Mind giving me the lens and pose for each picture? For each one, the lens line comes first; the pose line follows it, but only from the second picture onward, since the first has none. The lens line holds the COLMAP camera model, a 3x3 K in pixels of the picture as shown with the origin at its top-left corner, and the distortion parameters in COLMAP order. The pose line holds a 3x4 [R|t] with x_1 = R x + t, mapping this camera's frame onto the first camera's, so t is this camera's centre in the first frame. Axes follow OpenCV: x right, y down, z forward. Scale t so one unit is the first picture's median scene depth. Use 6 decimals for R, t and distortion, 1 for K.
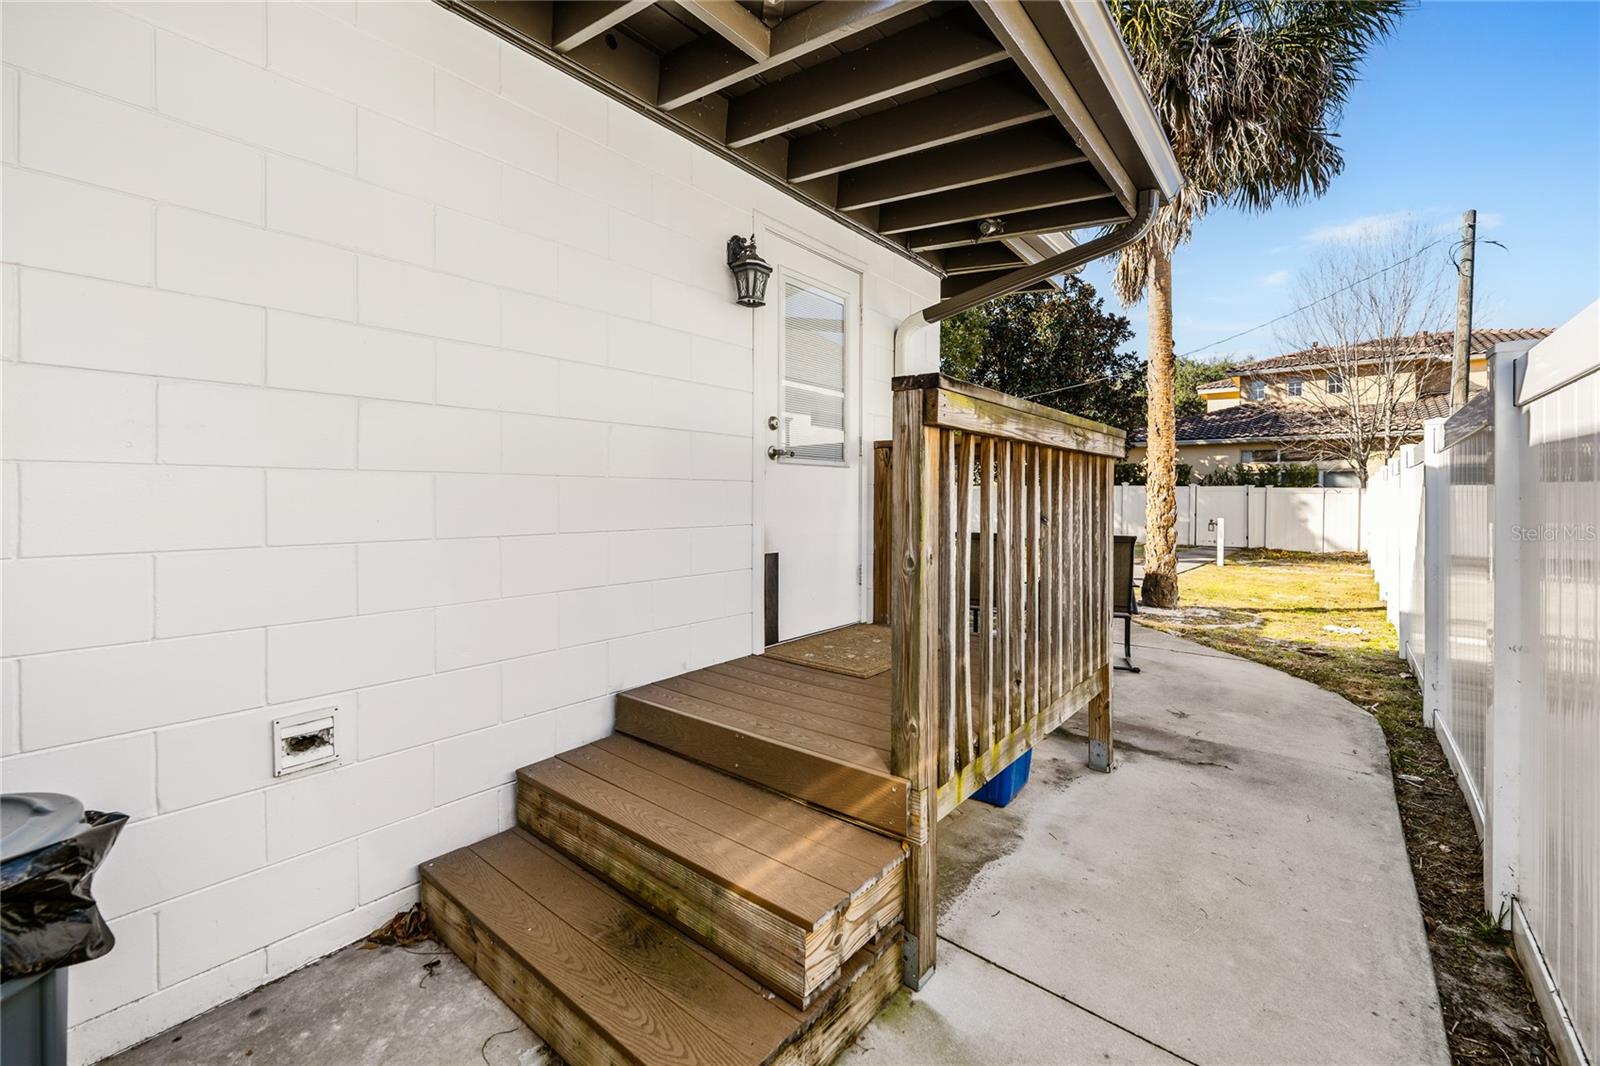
lens RADIAL K [[679.3, 0, 806.2], [0, 679.3, 487.5], [0, 0, 1]] dist [-0.001133, -0.000036]
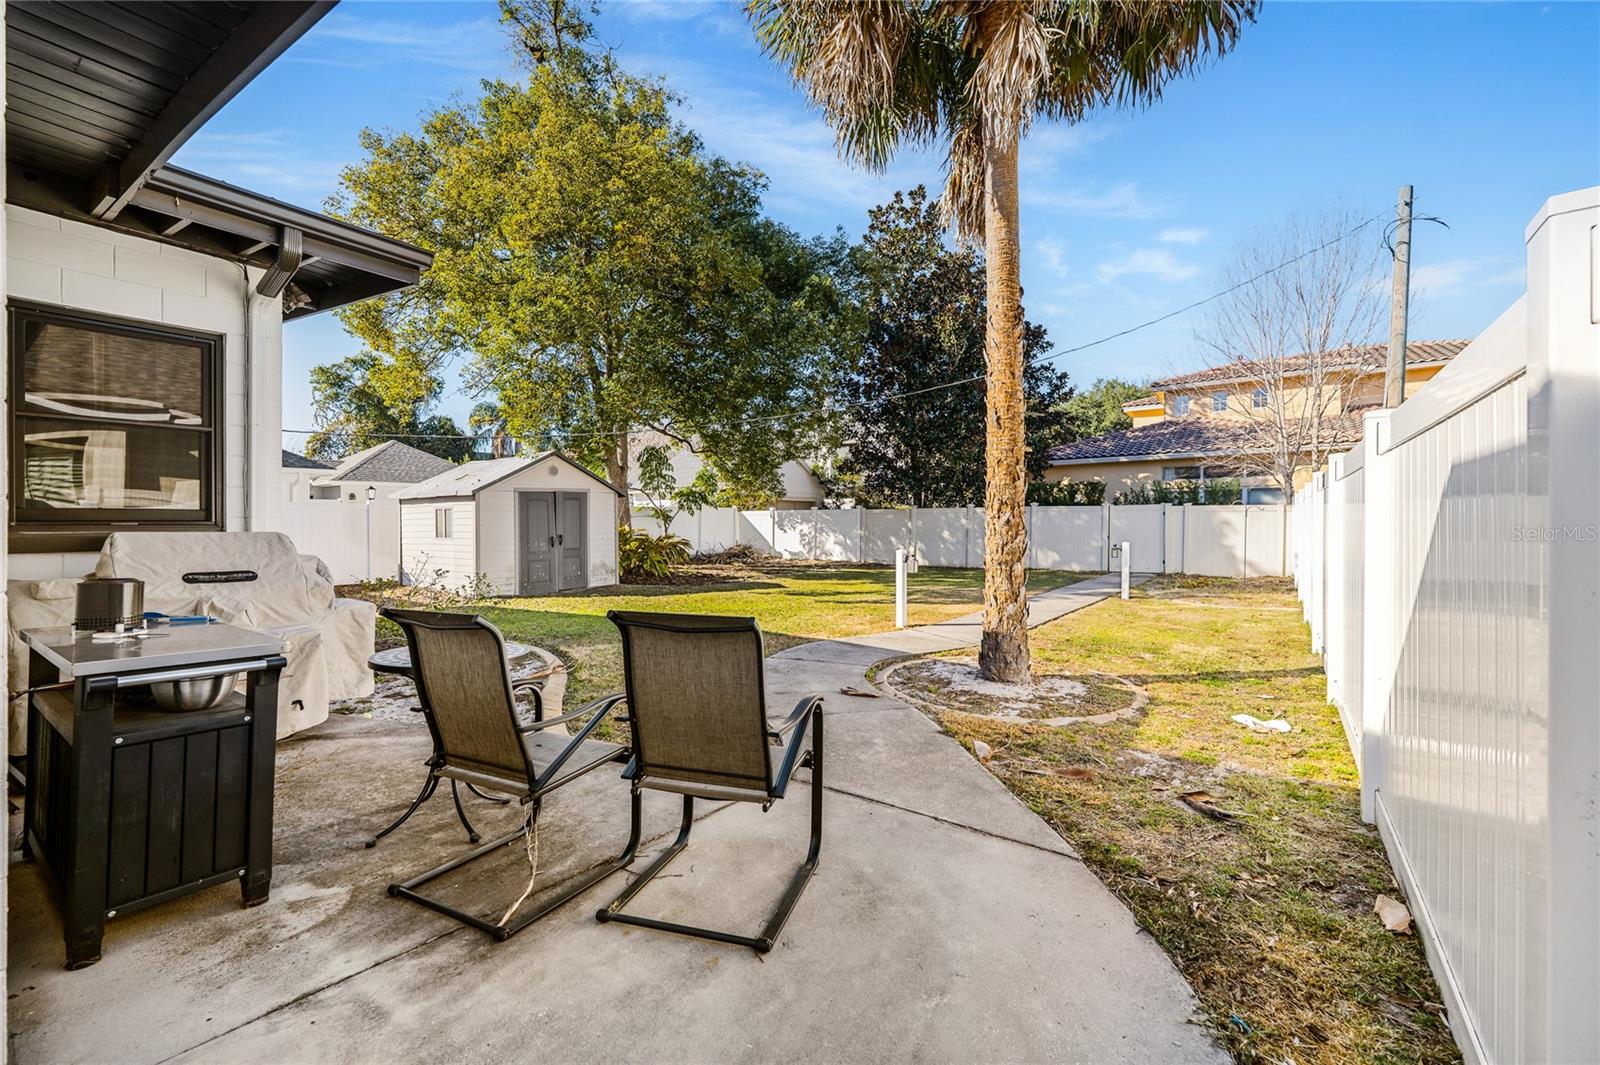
lens RADIAL K [[650.6, 0, 801.3], [0, 650.6, 528.3], [0, 0, 1]] dist [0.000211, -0.000141]
pose [[0.998832, -0.015786, 0.045675, 0.127364], [0.014782, 0.999644, 0.022234, 0.002880], [-0.046009, -0.021533, 0.998709, 0.157978]]
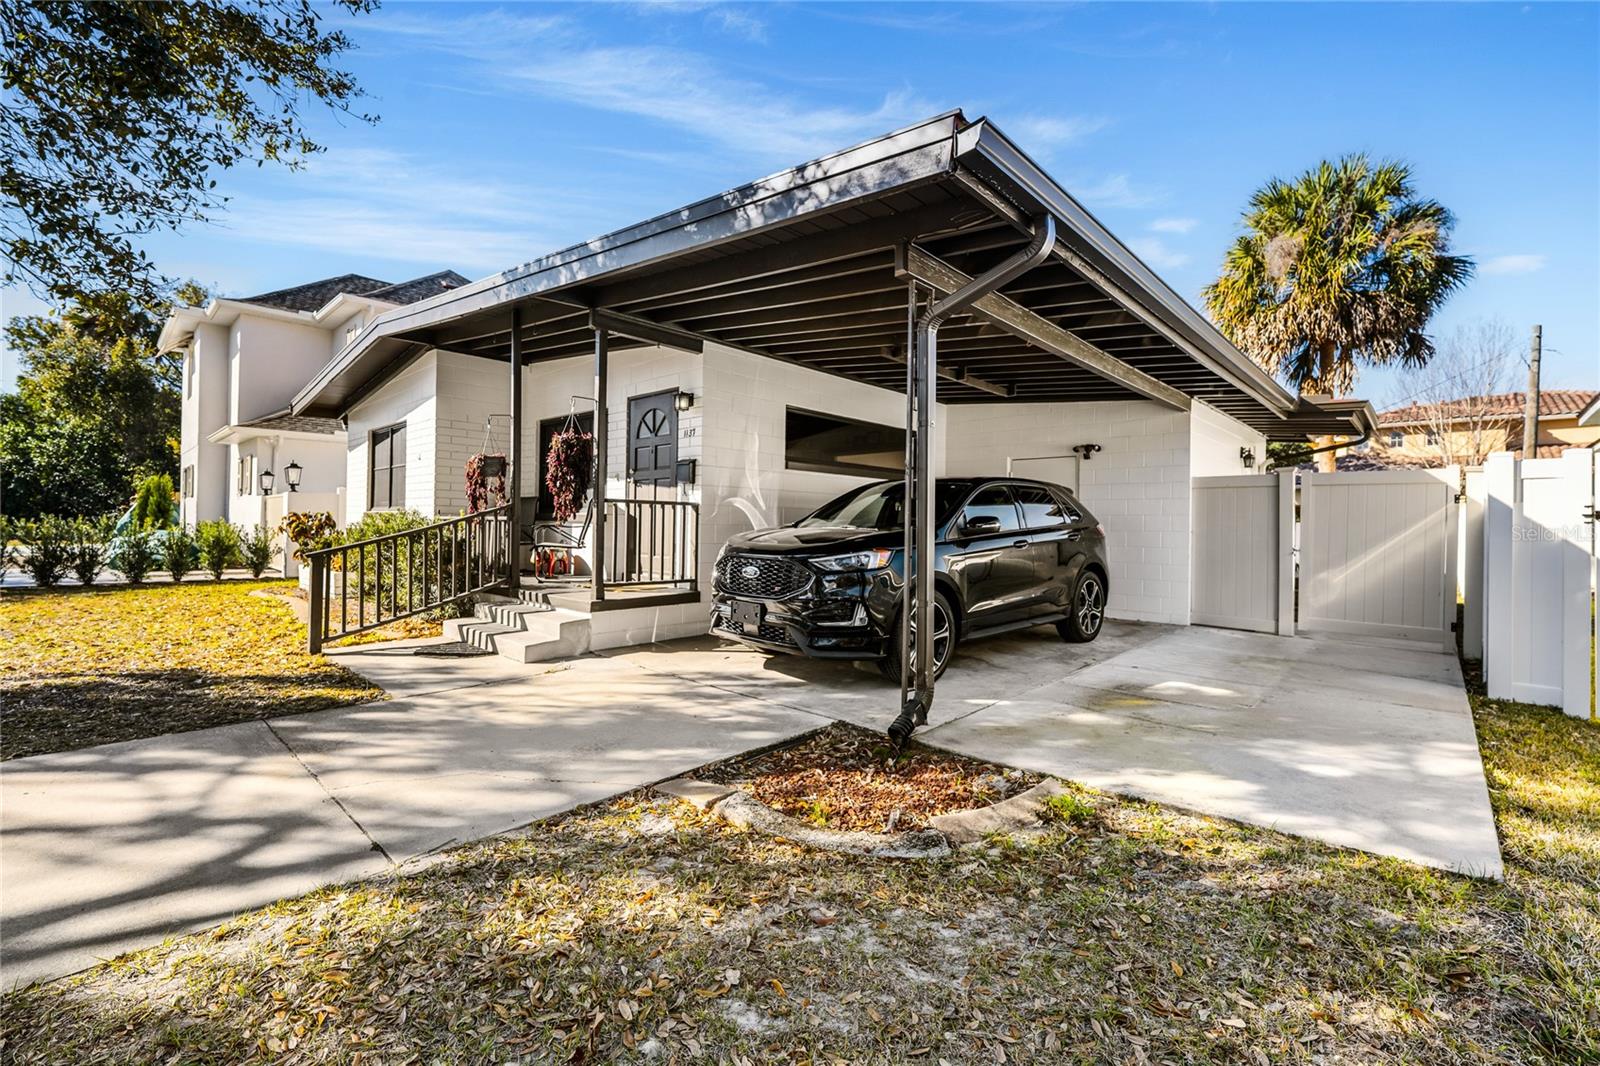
lens RADIAL K [[650.6, 0, 801.3], [0, 650.6, 528.8], [0, 0, 1]] dist [0.000211, -0.000141]
pose [[0.994139, 0.000841, -0.108110, -0.345329], [-0.000128, 0.999978, 0.006600, 0.006841], [0.108113, -0.006548, 0.994117, -0.444840]]
